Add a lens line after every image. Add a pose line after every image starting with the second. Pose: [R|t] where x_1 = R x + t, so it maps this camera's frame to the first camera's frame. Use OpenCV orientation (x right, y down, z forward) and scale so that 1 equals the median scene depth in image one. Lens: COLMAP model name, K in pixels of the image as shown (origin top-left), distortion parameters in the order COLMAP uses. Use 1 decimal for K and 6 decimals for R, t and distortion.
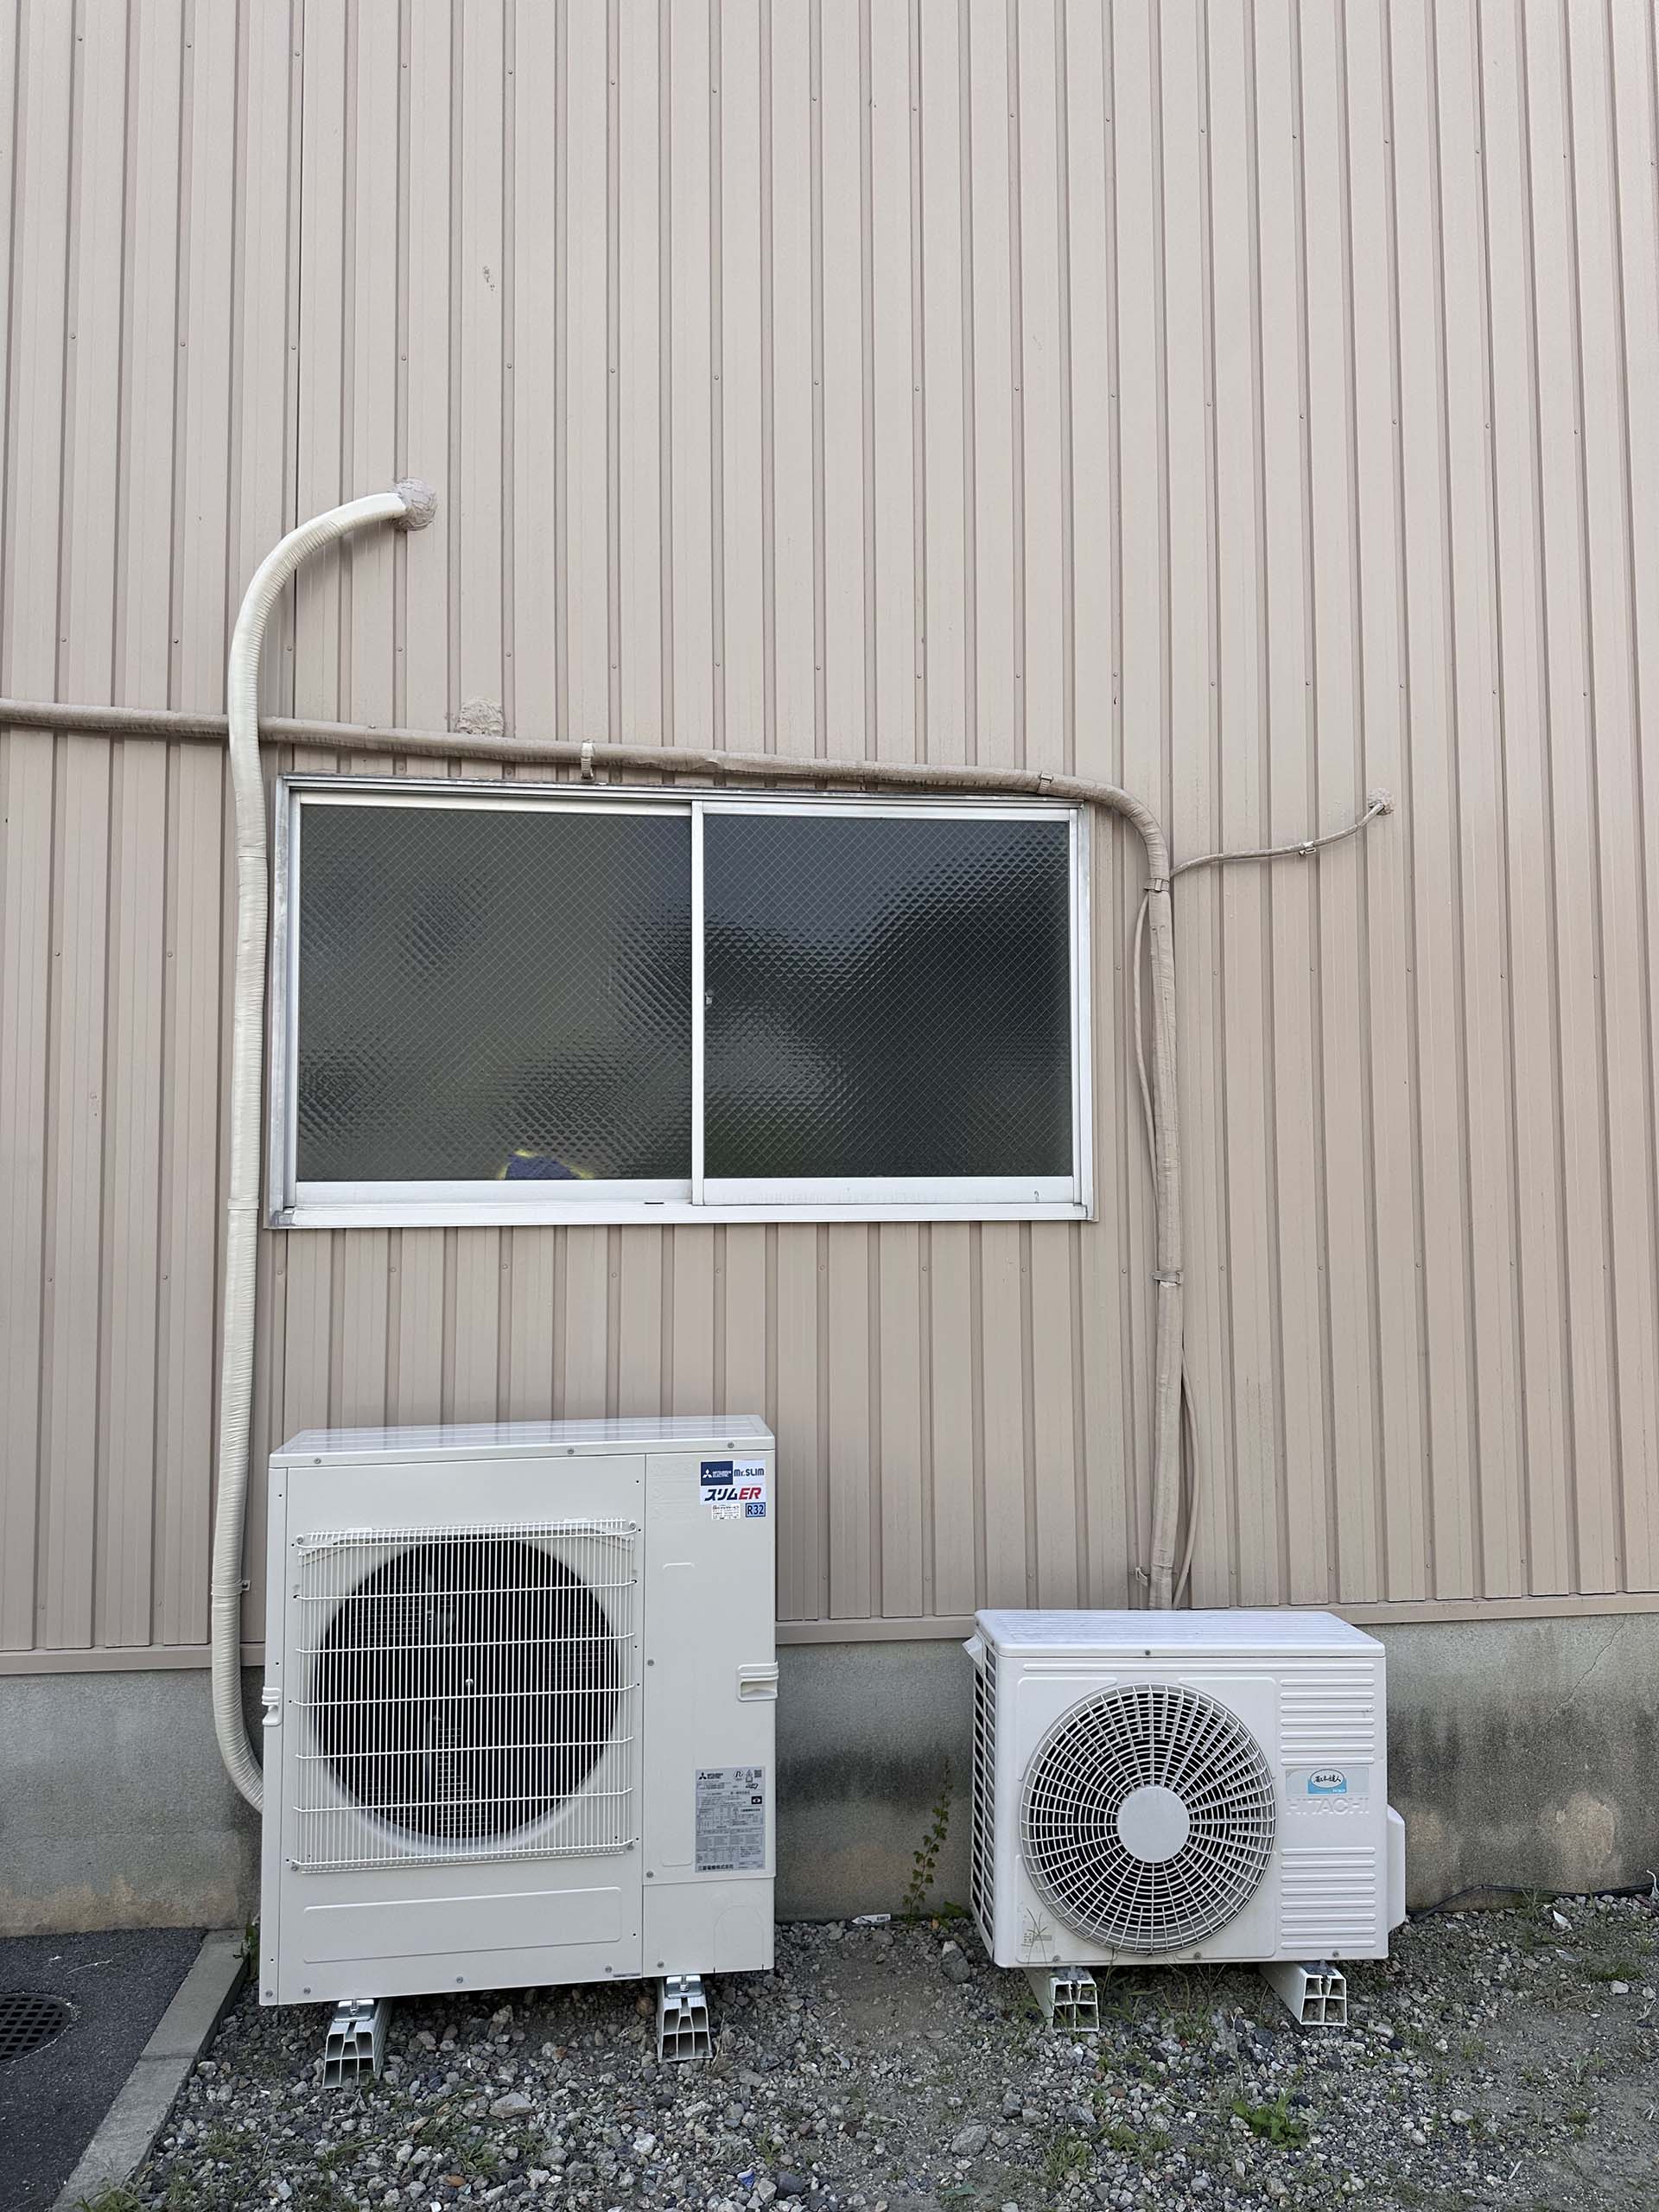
lens RADIAL K [[1568.1, 0, 825.9], [0, 1568.1, 1079.9], [0, 0, 1]] dist [0.027224, -0.045295]
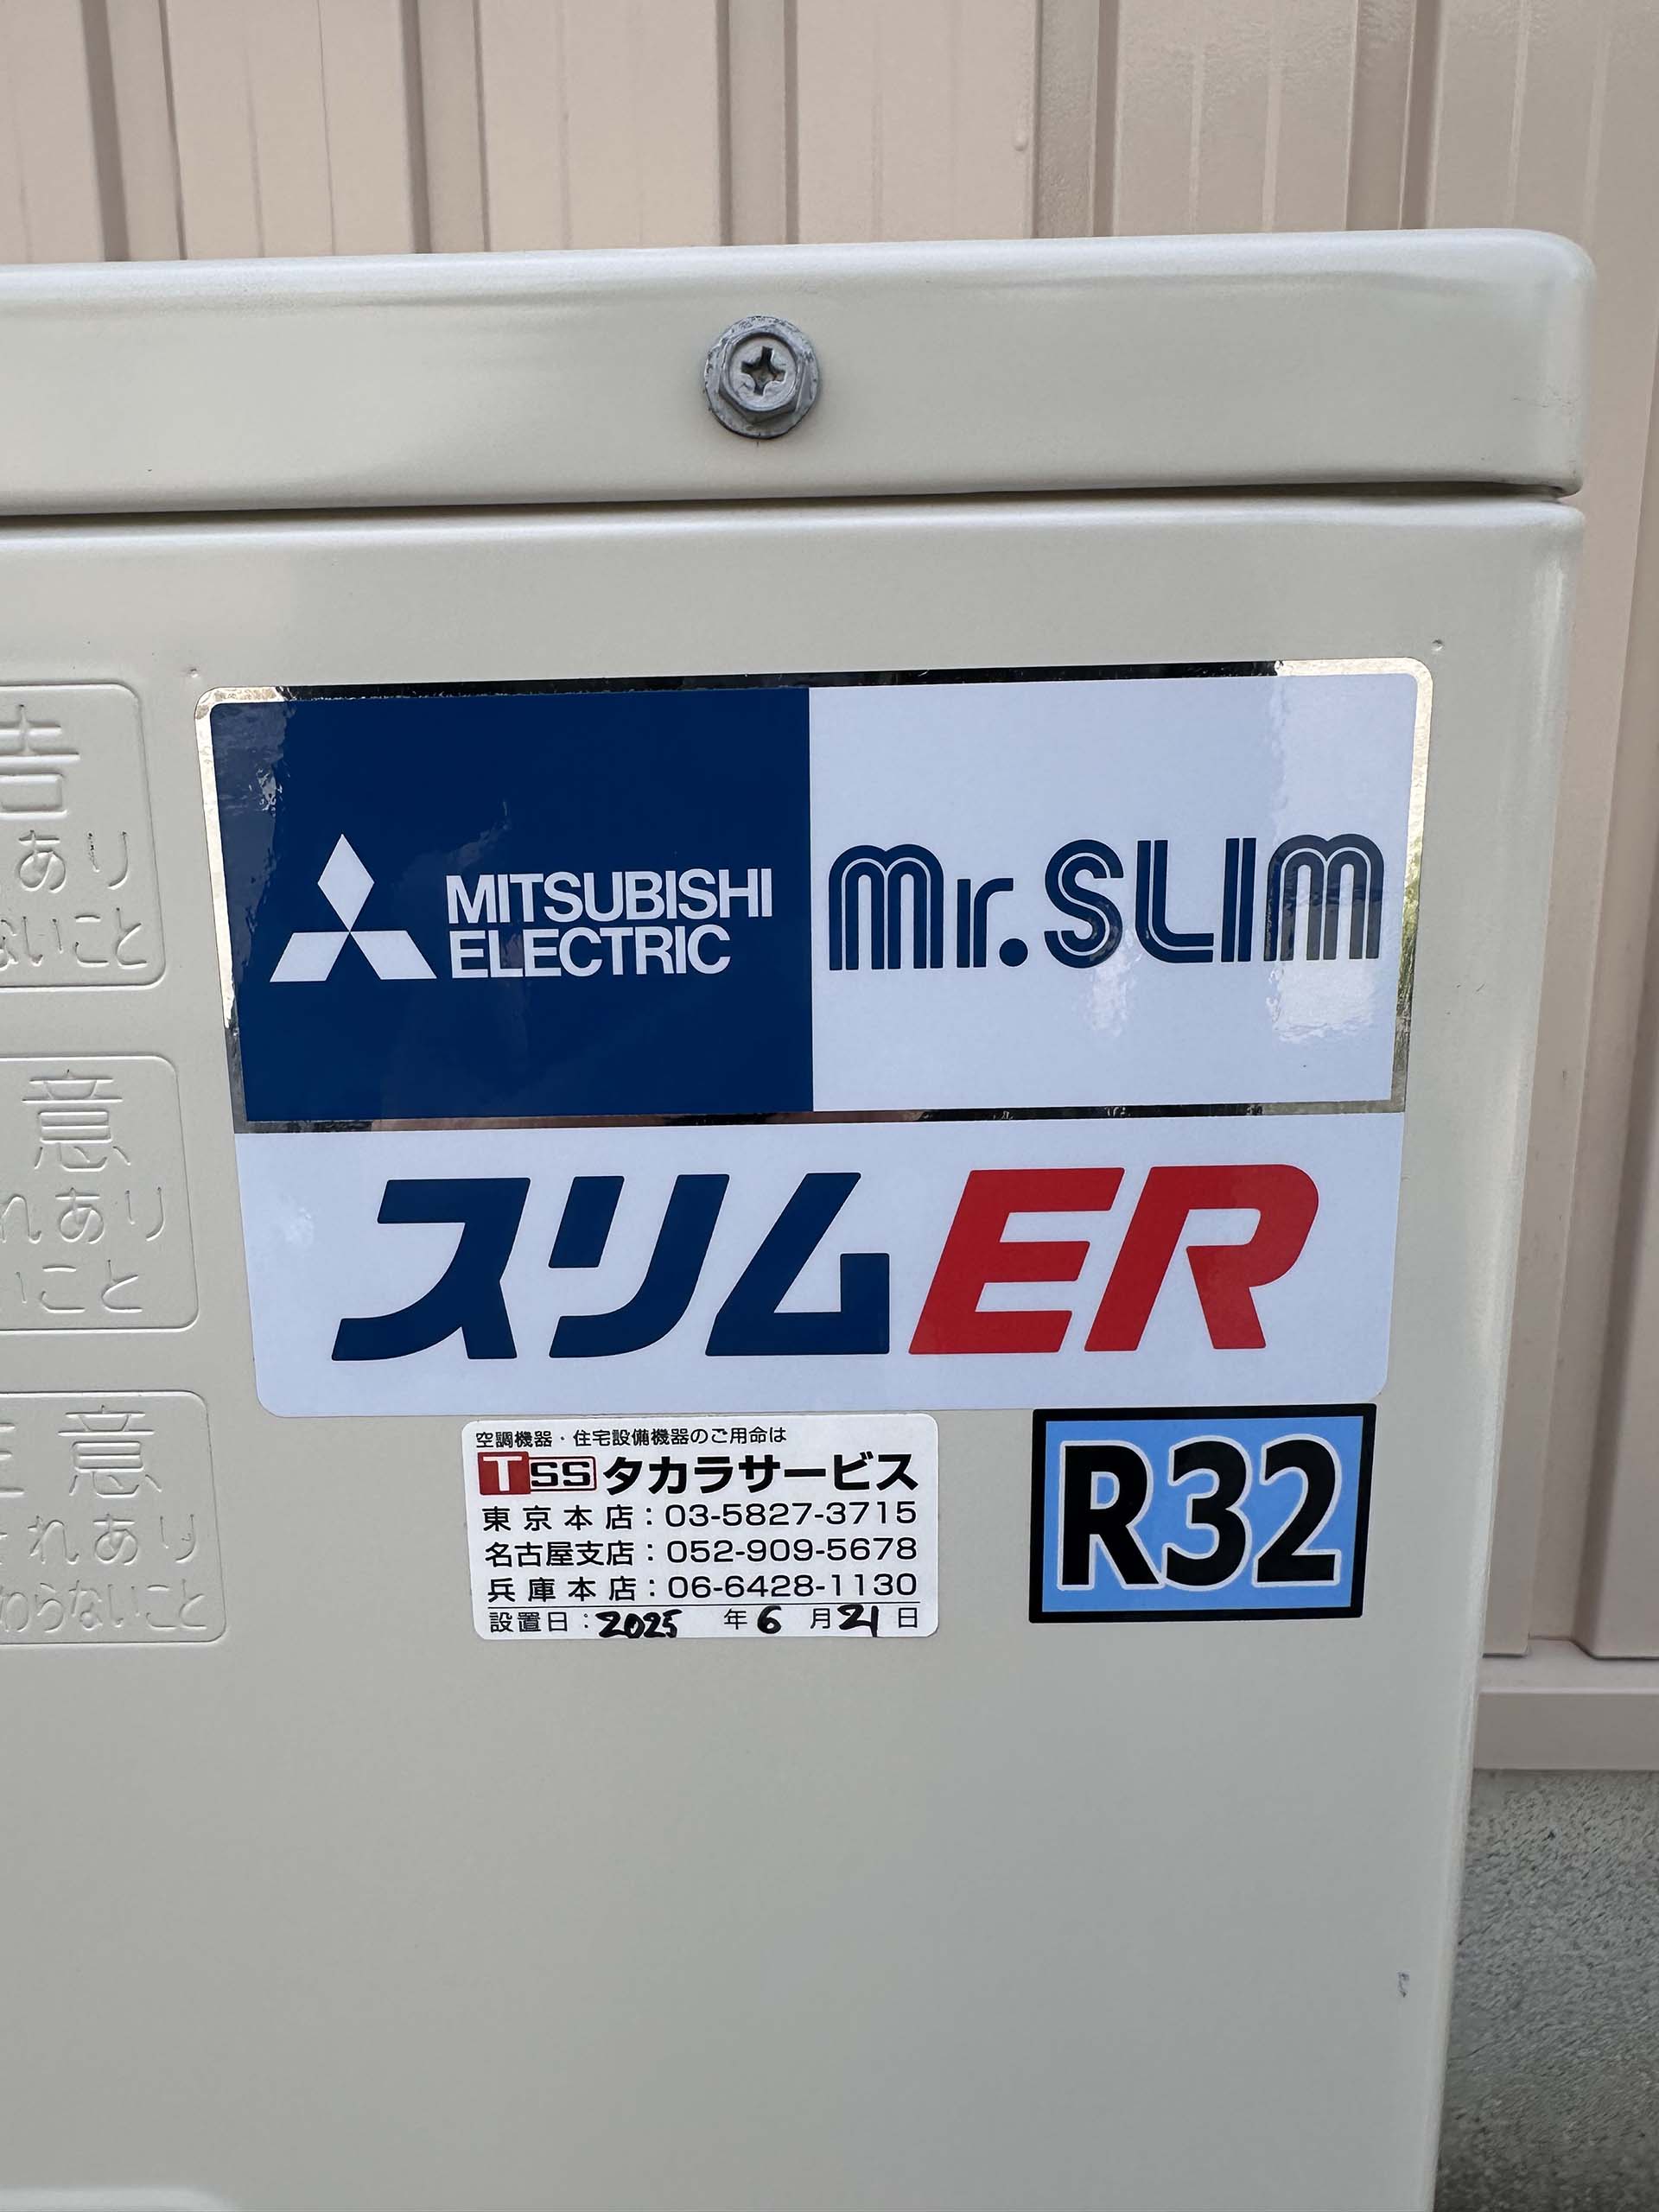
lens RADIAL K [[1568.1, 0, 727.6], [0, 1568.1, 1032.0], [0, 0, 1]] dist [0.027224, -0.045295]
pose [[0.990280, 0.016703, -0.138080, -0.054467], [0.022907, 0.959621, 0.280362, 0.238547], [0.137188, -0.280800, 0.949911, 0.942541]]
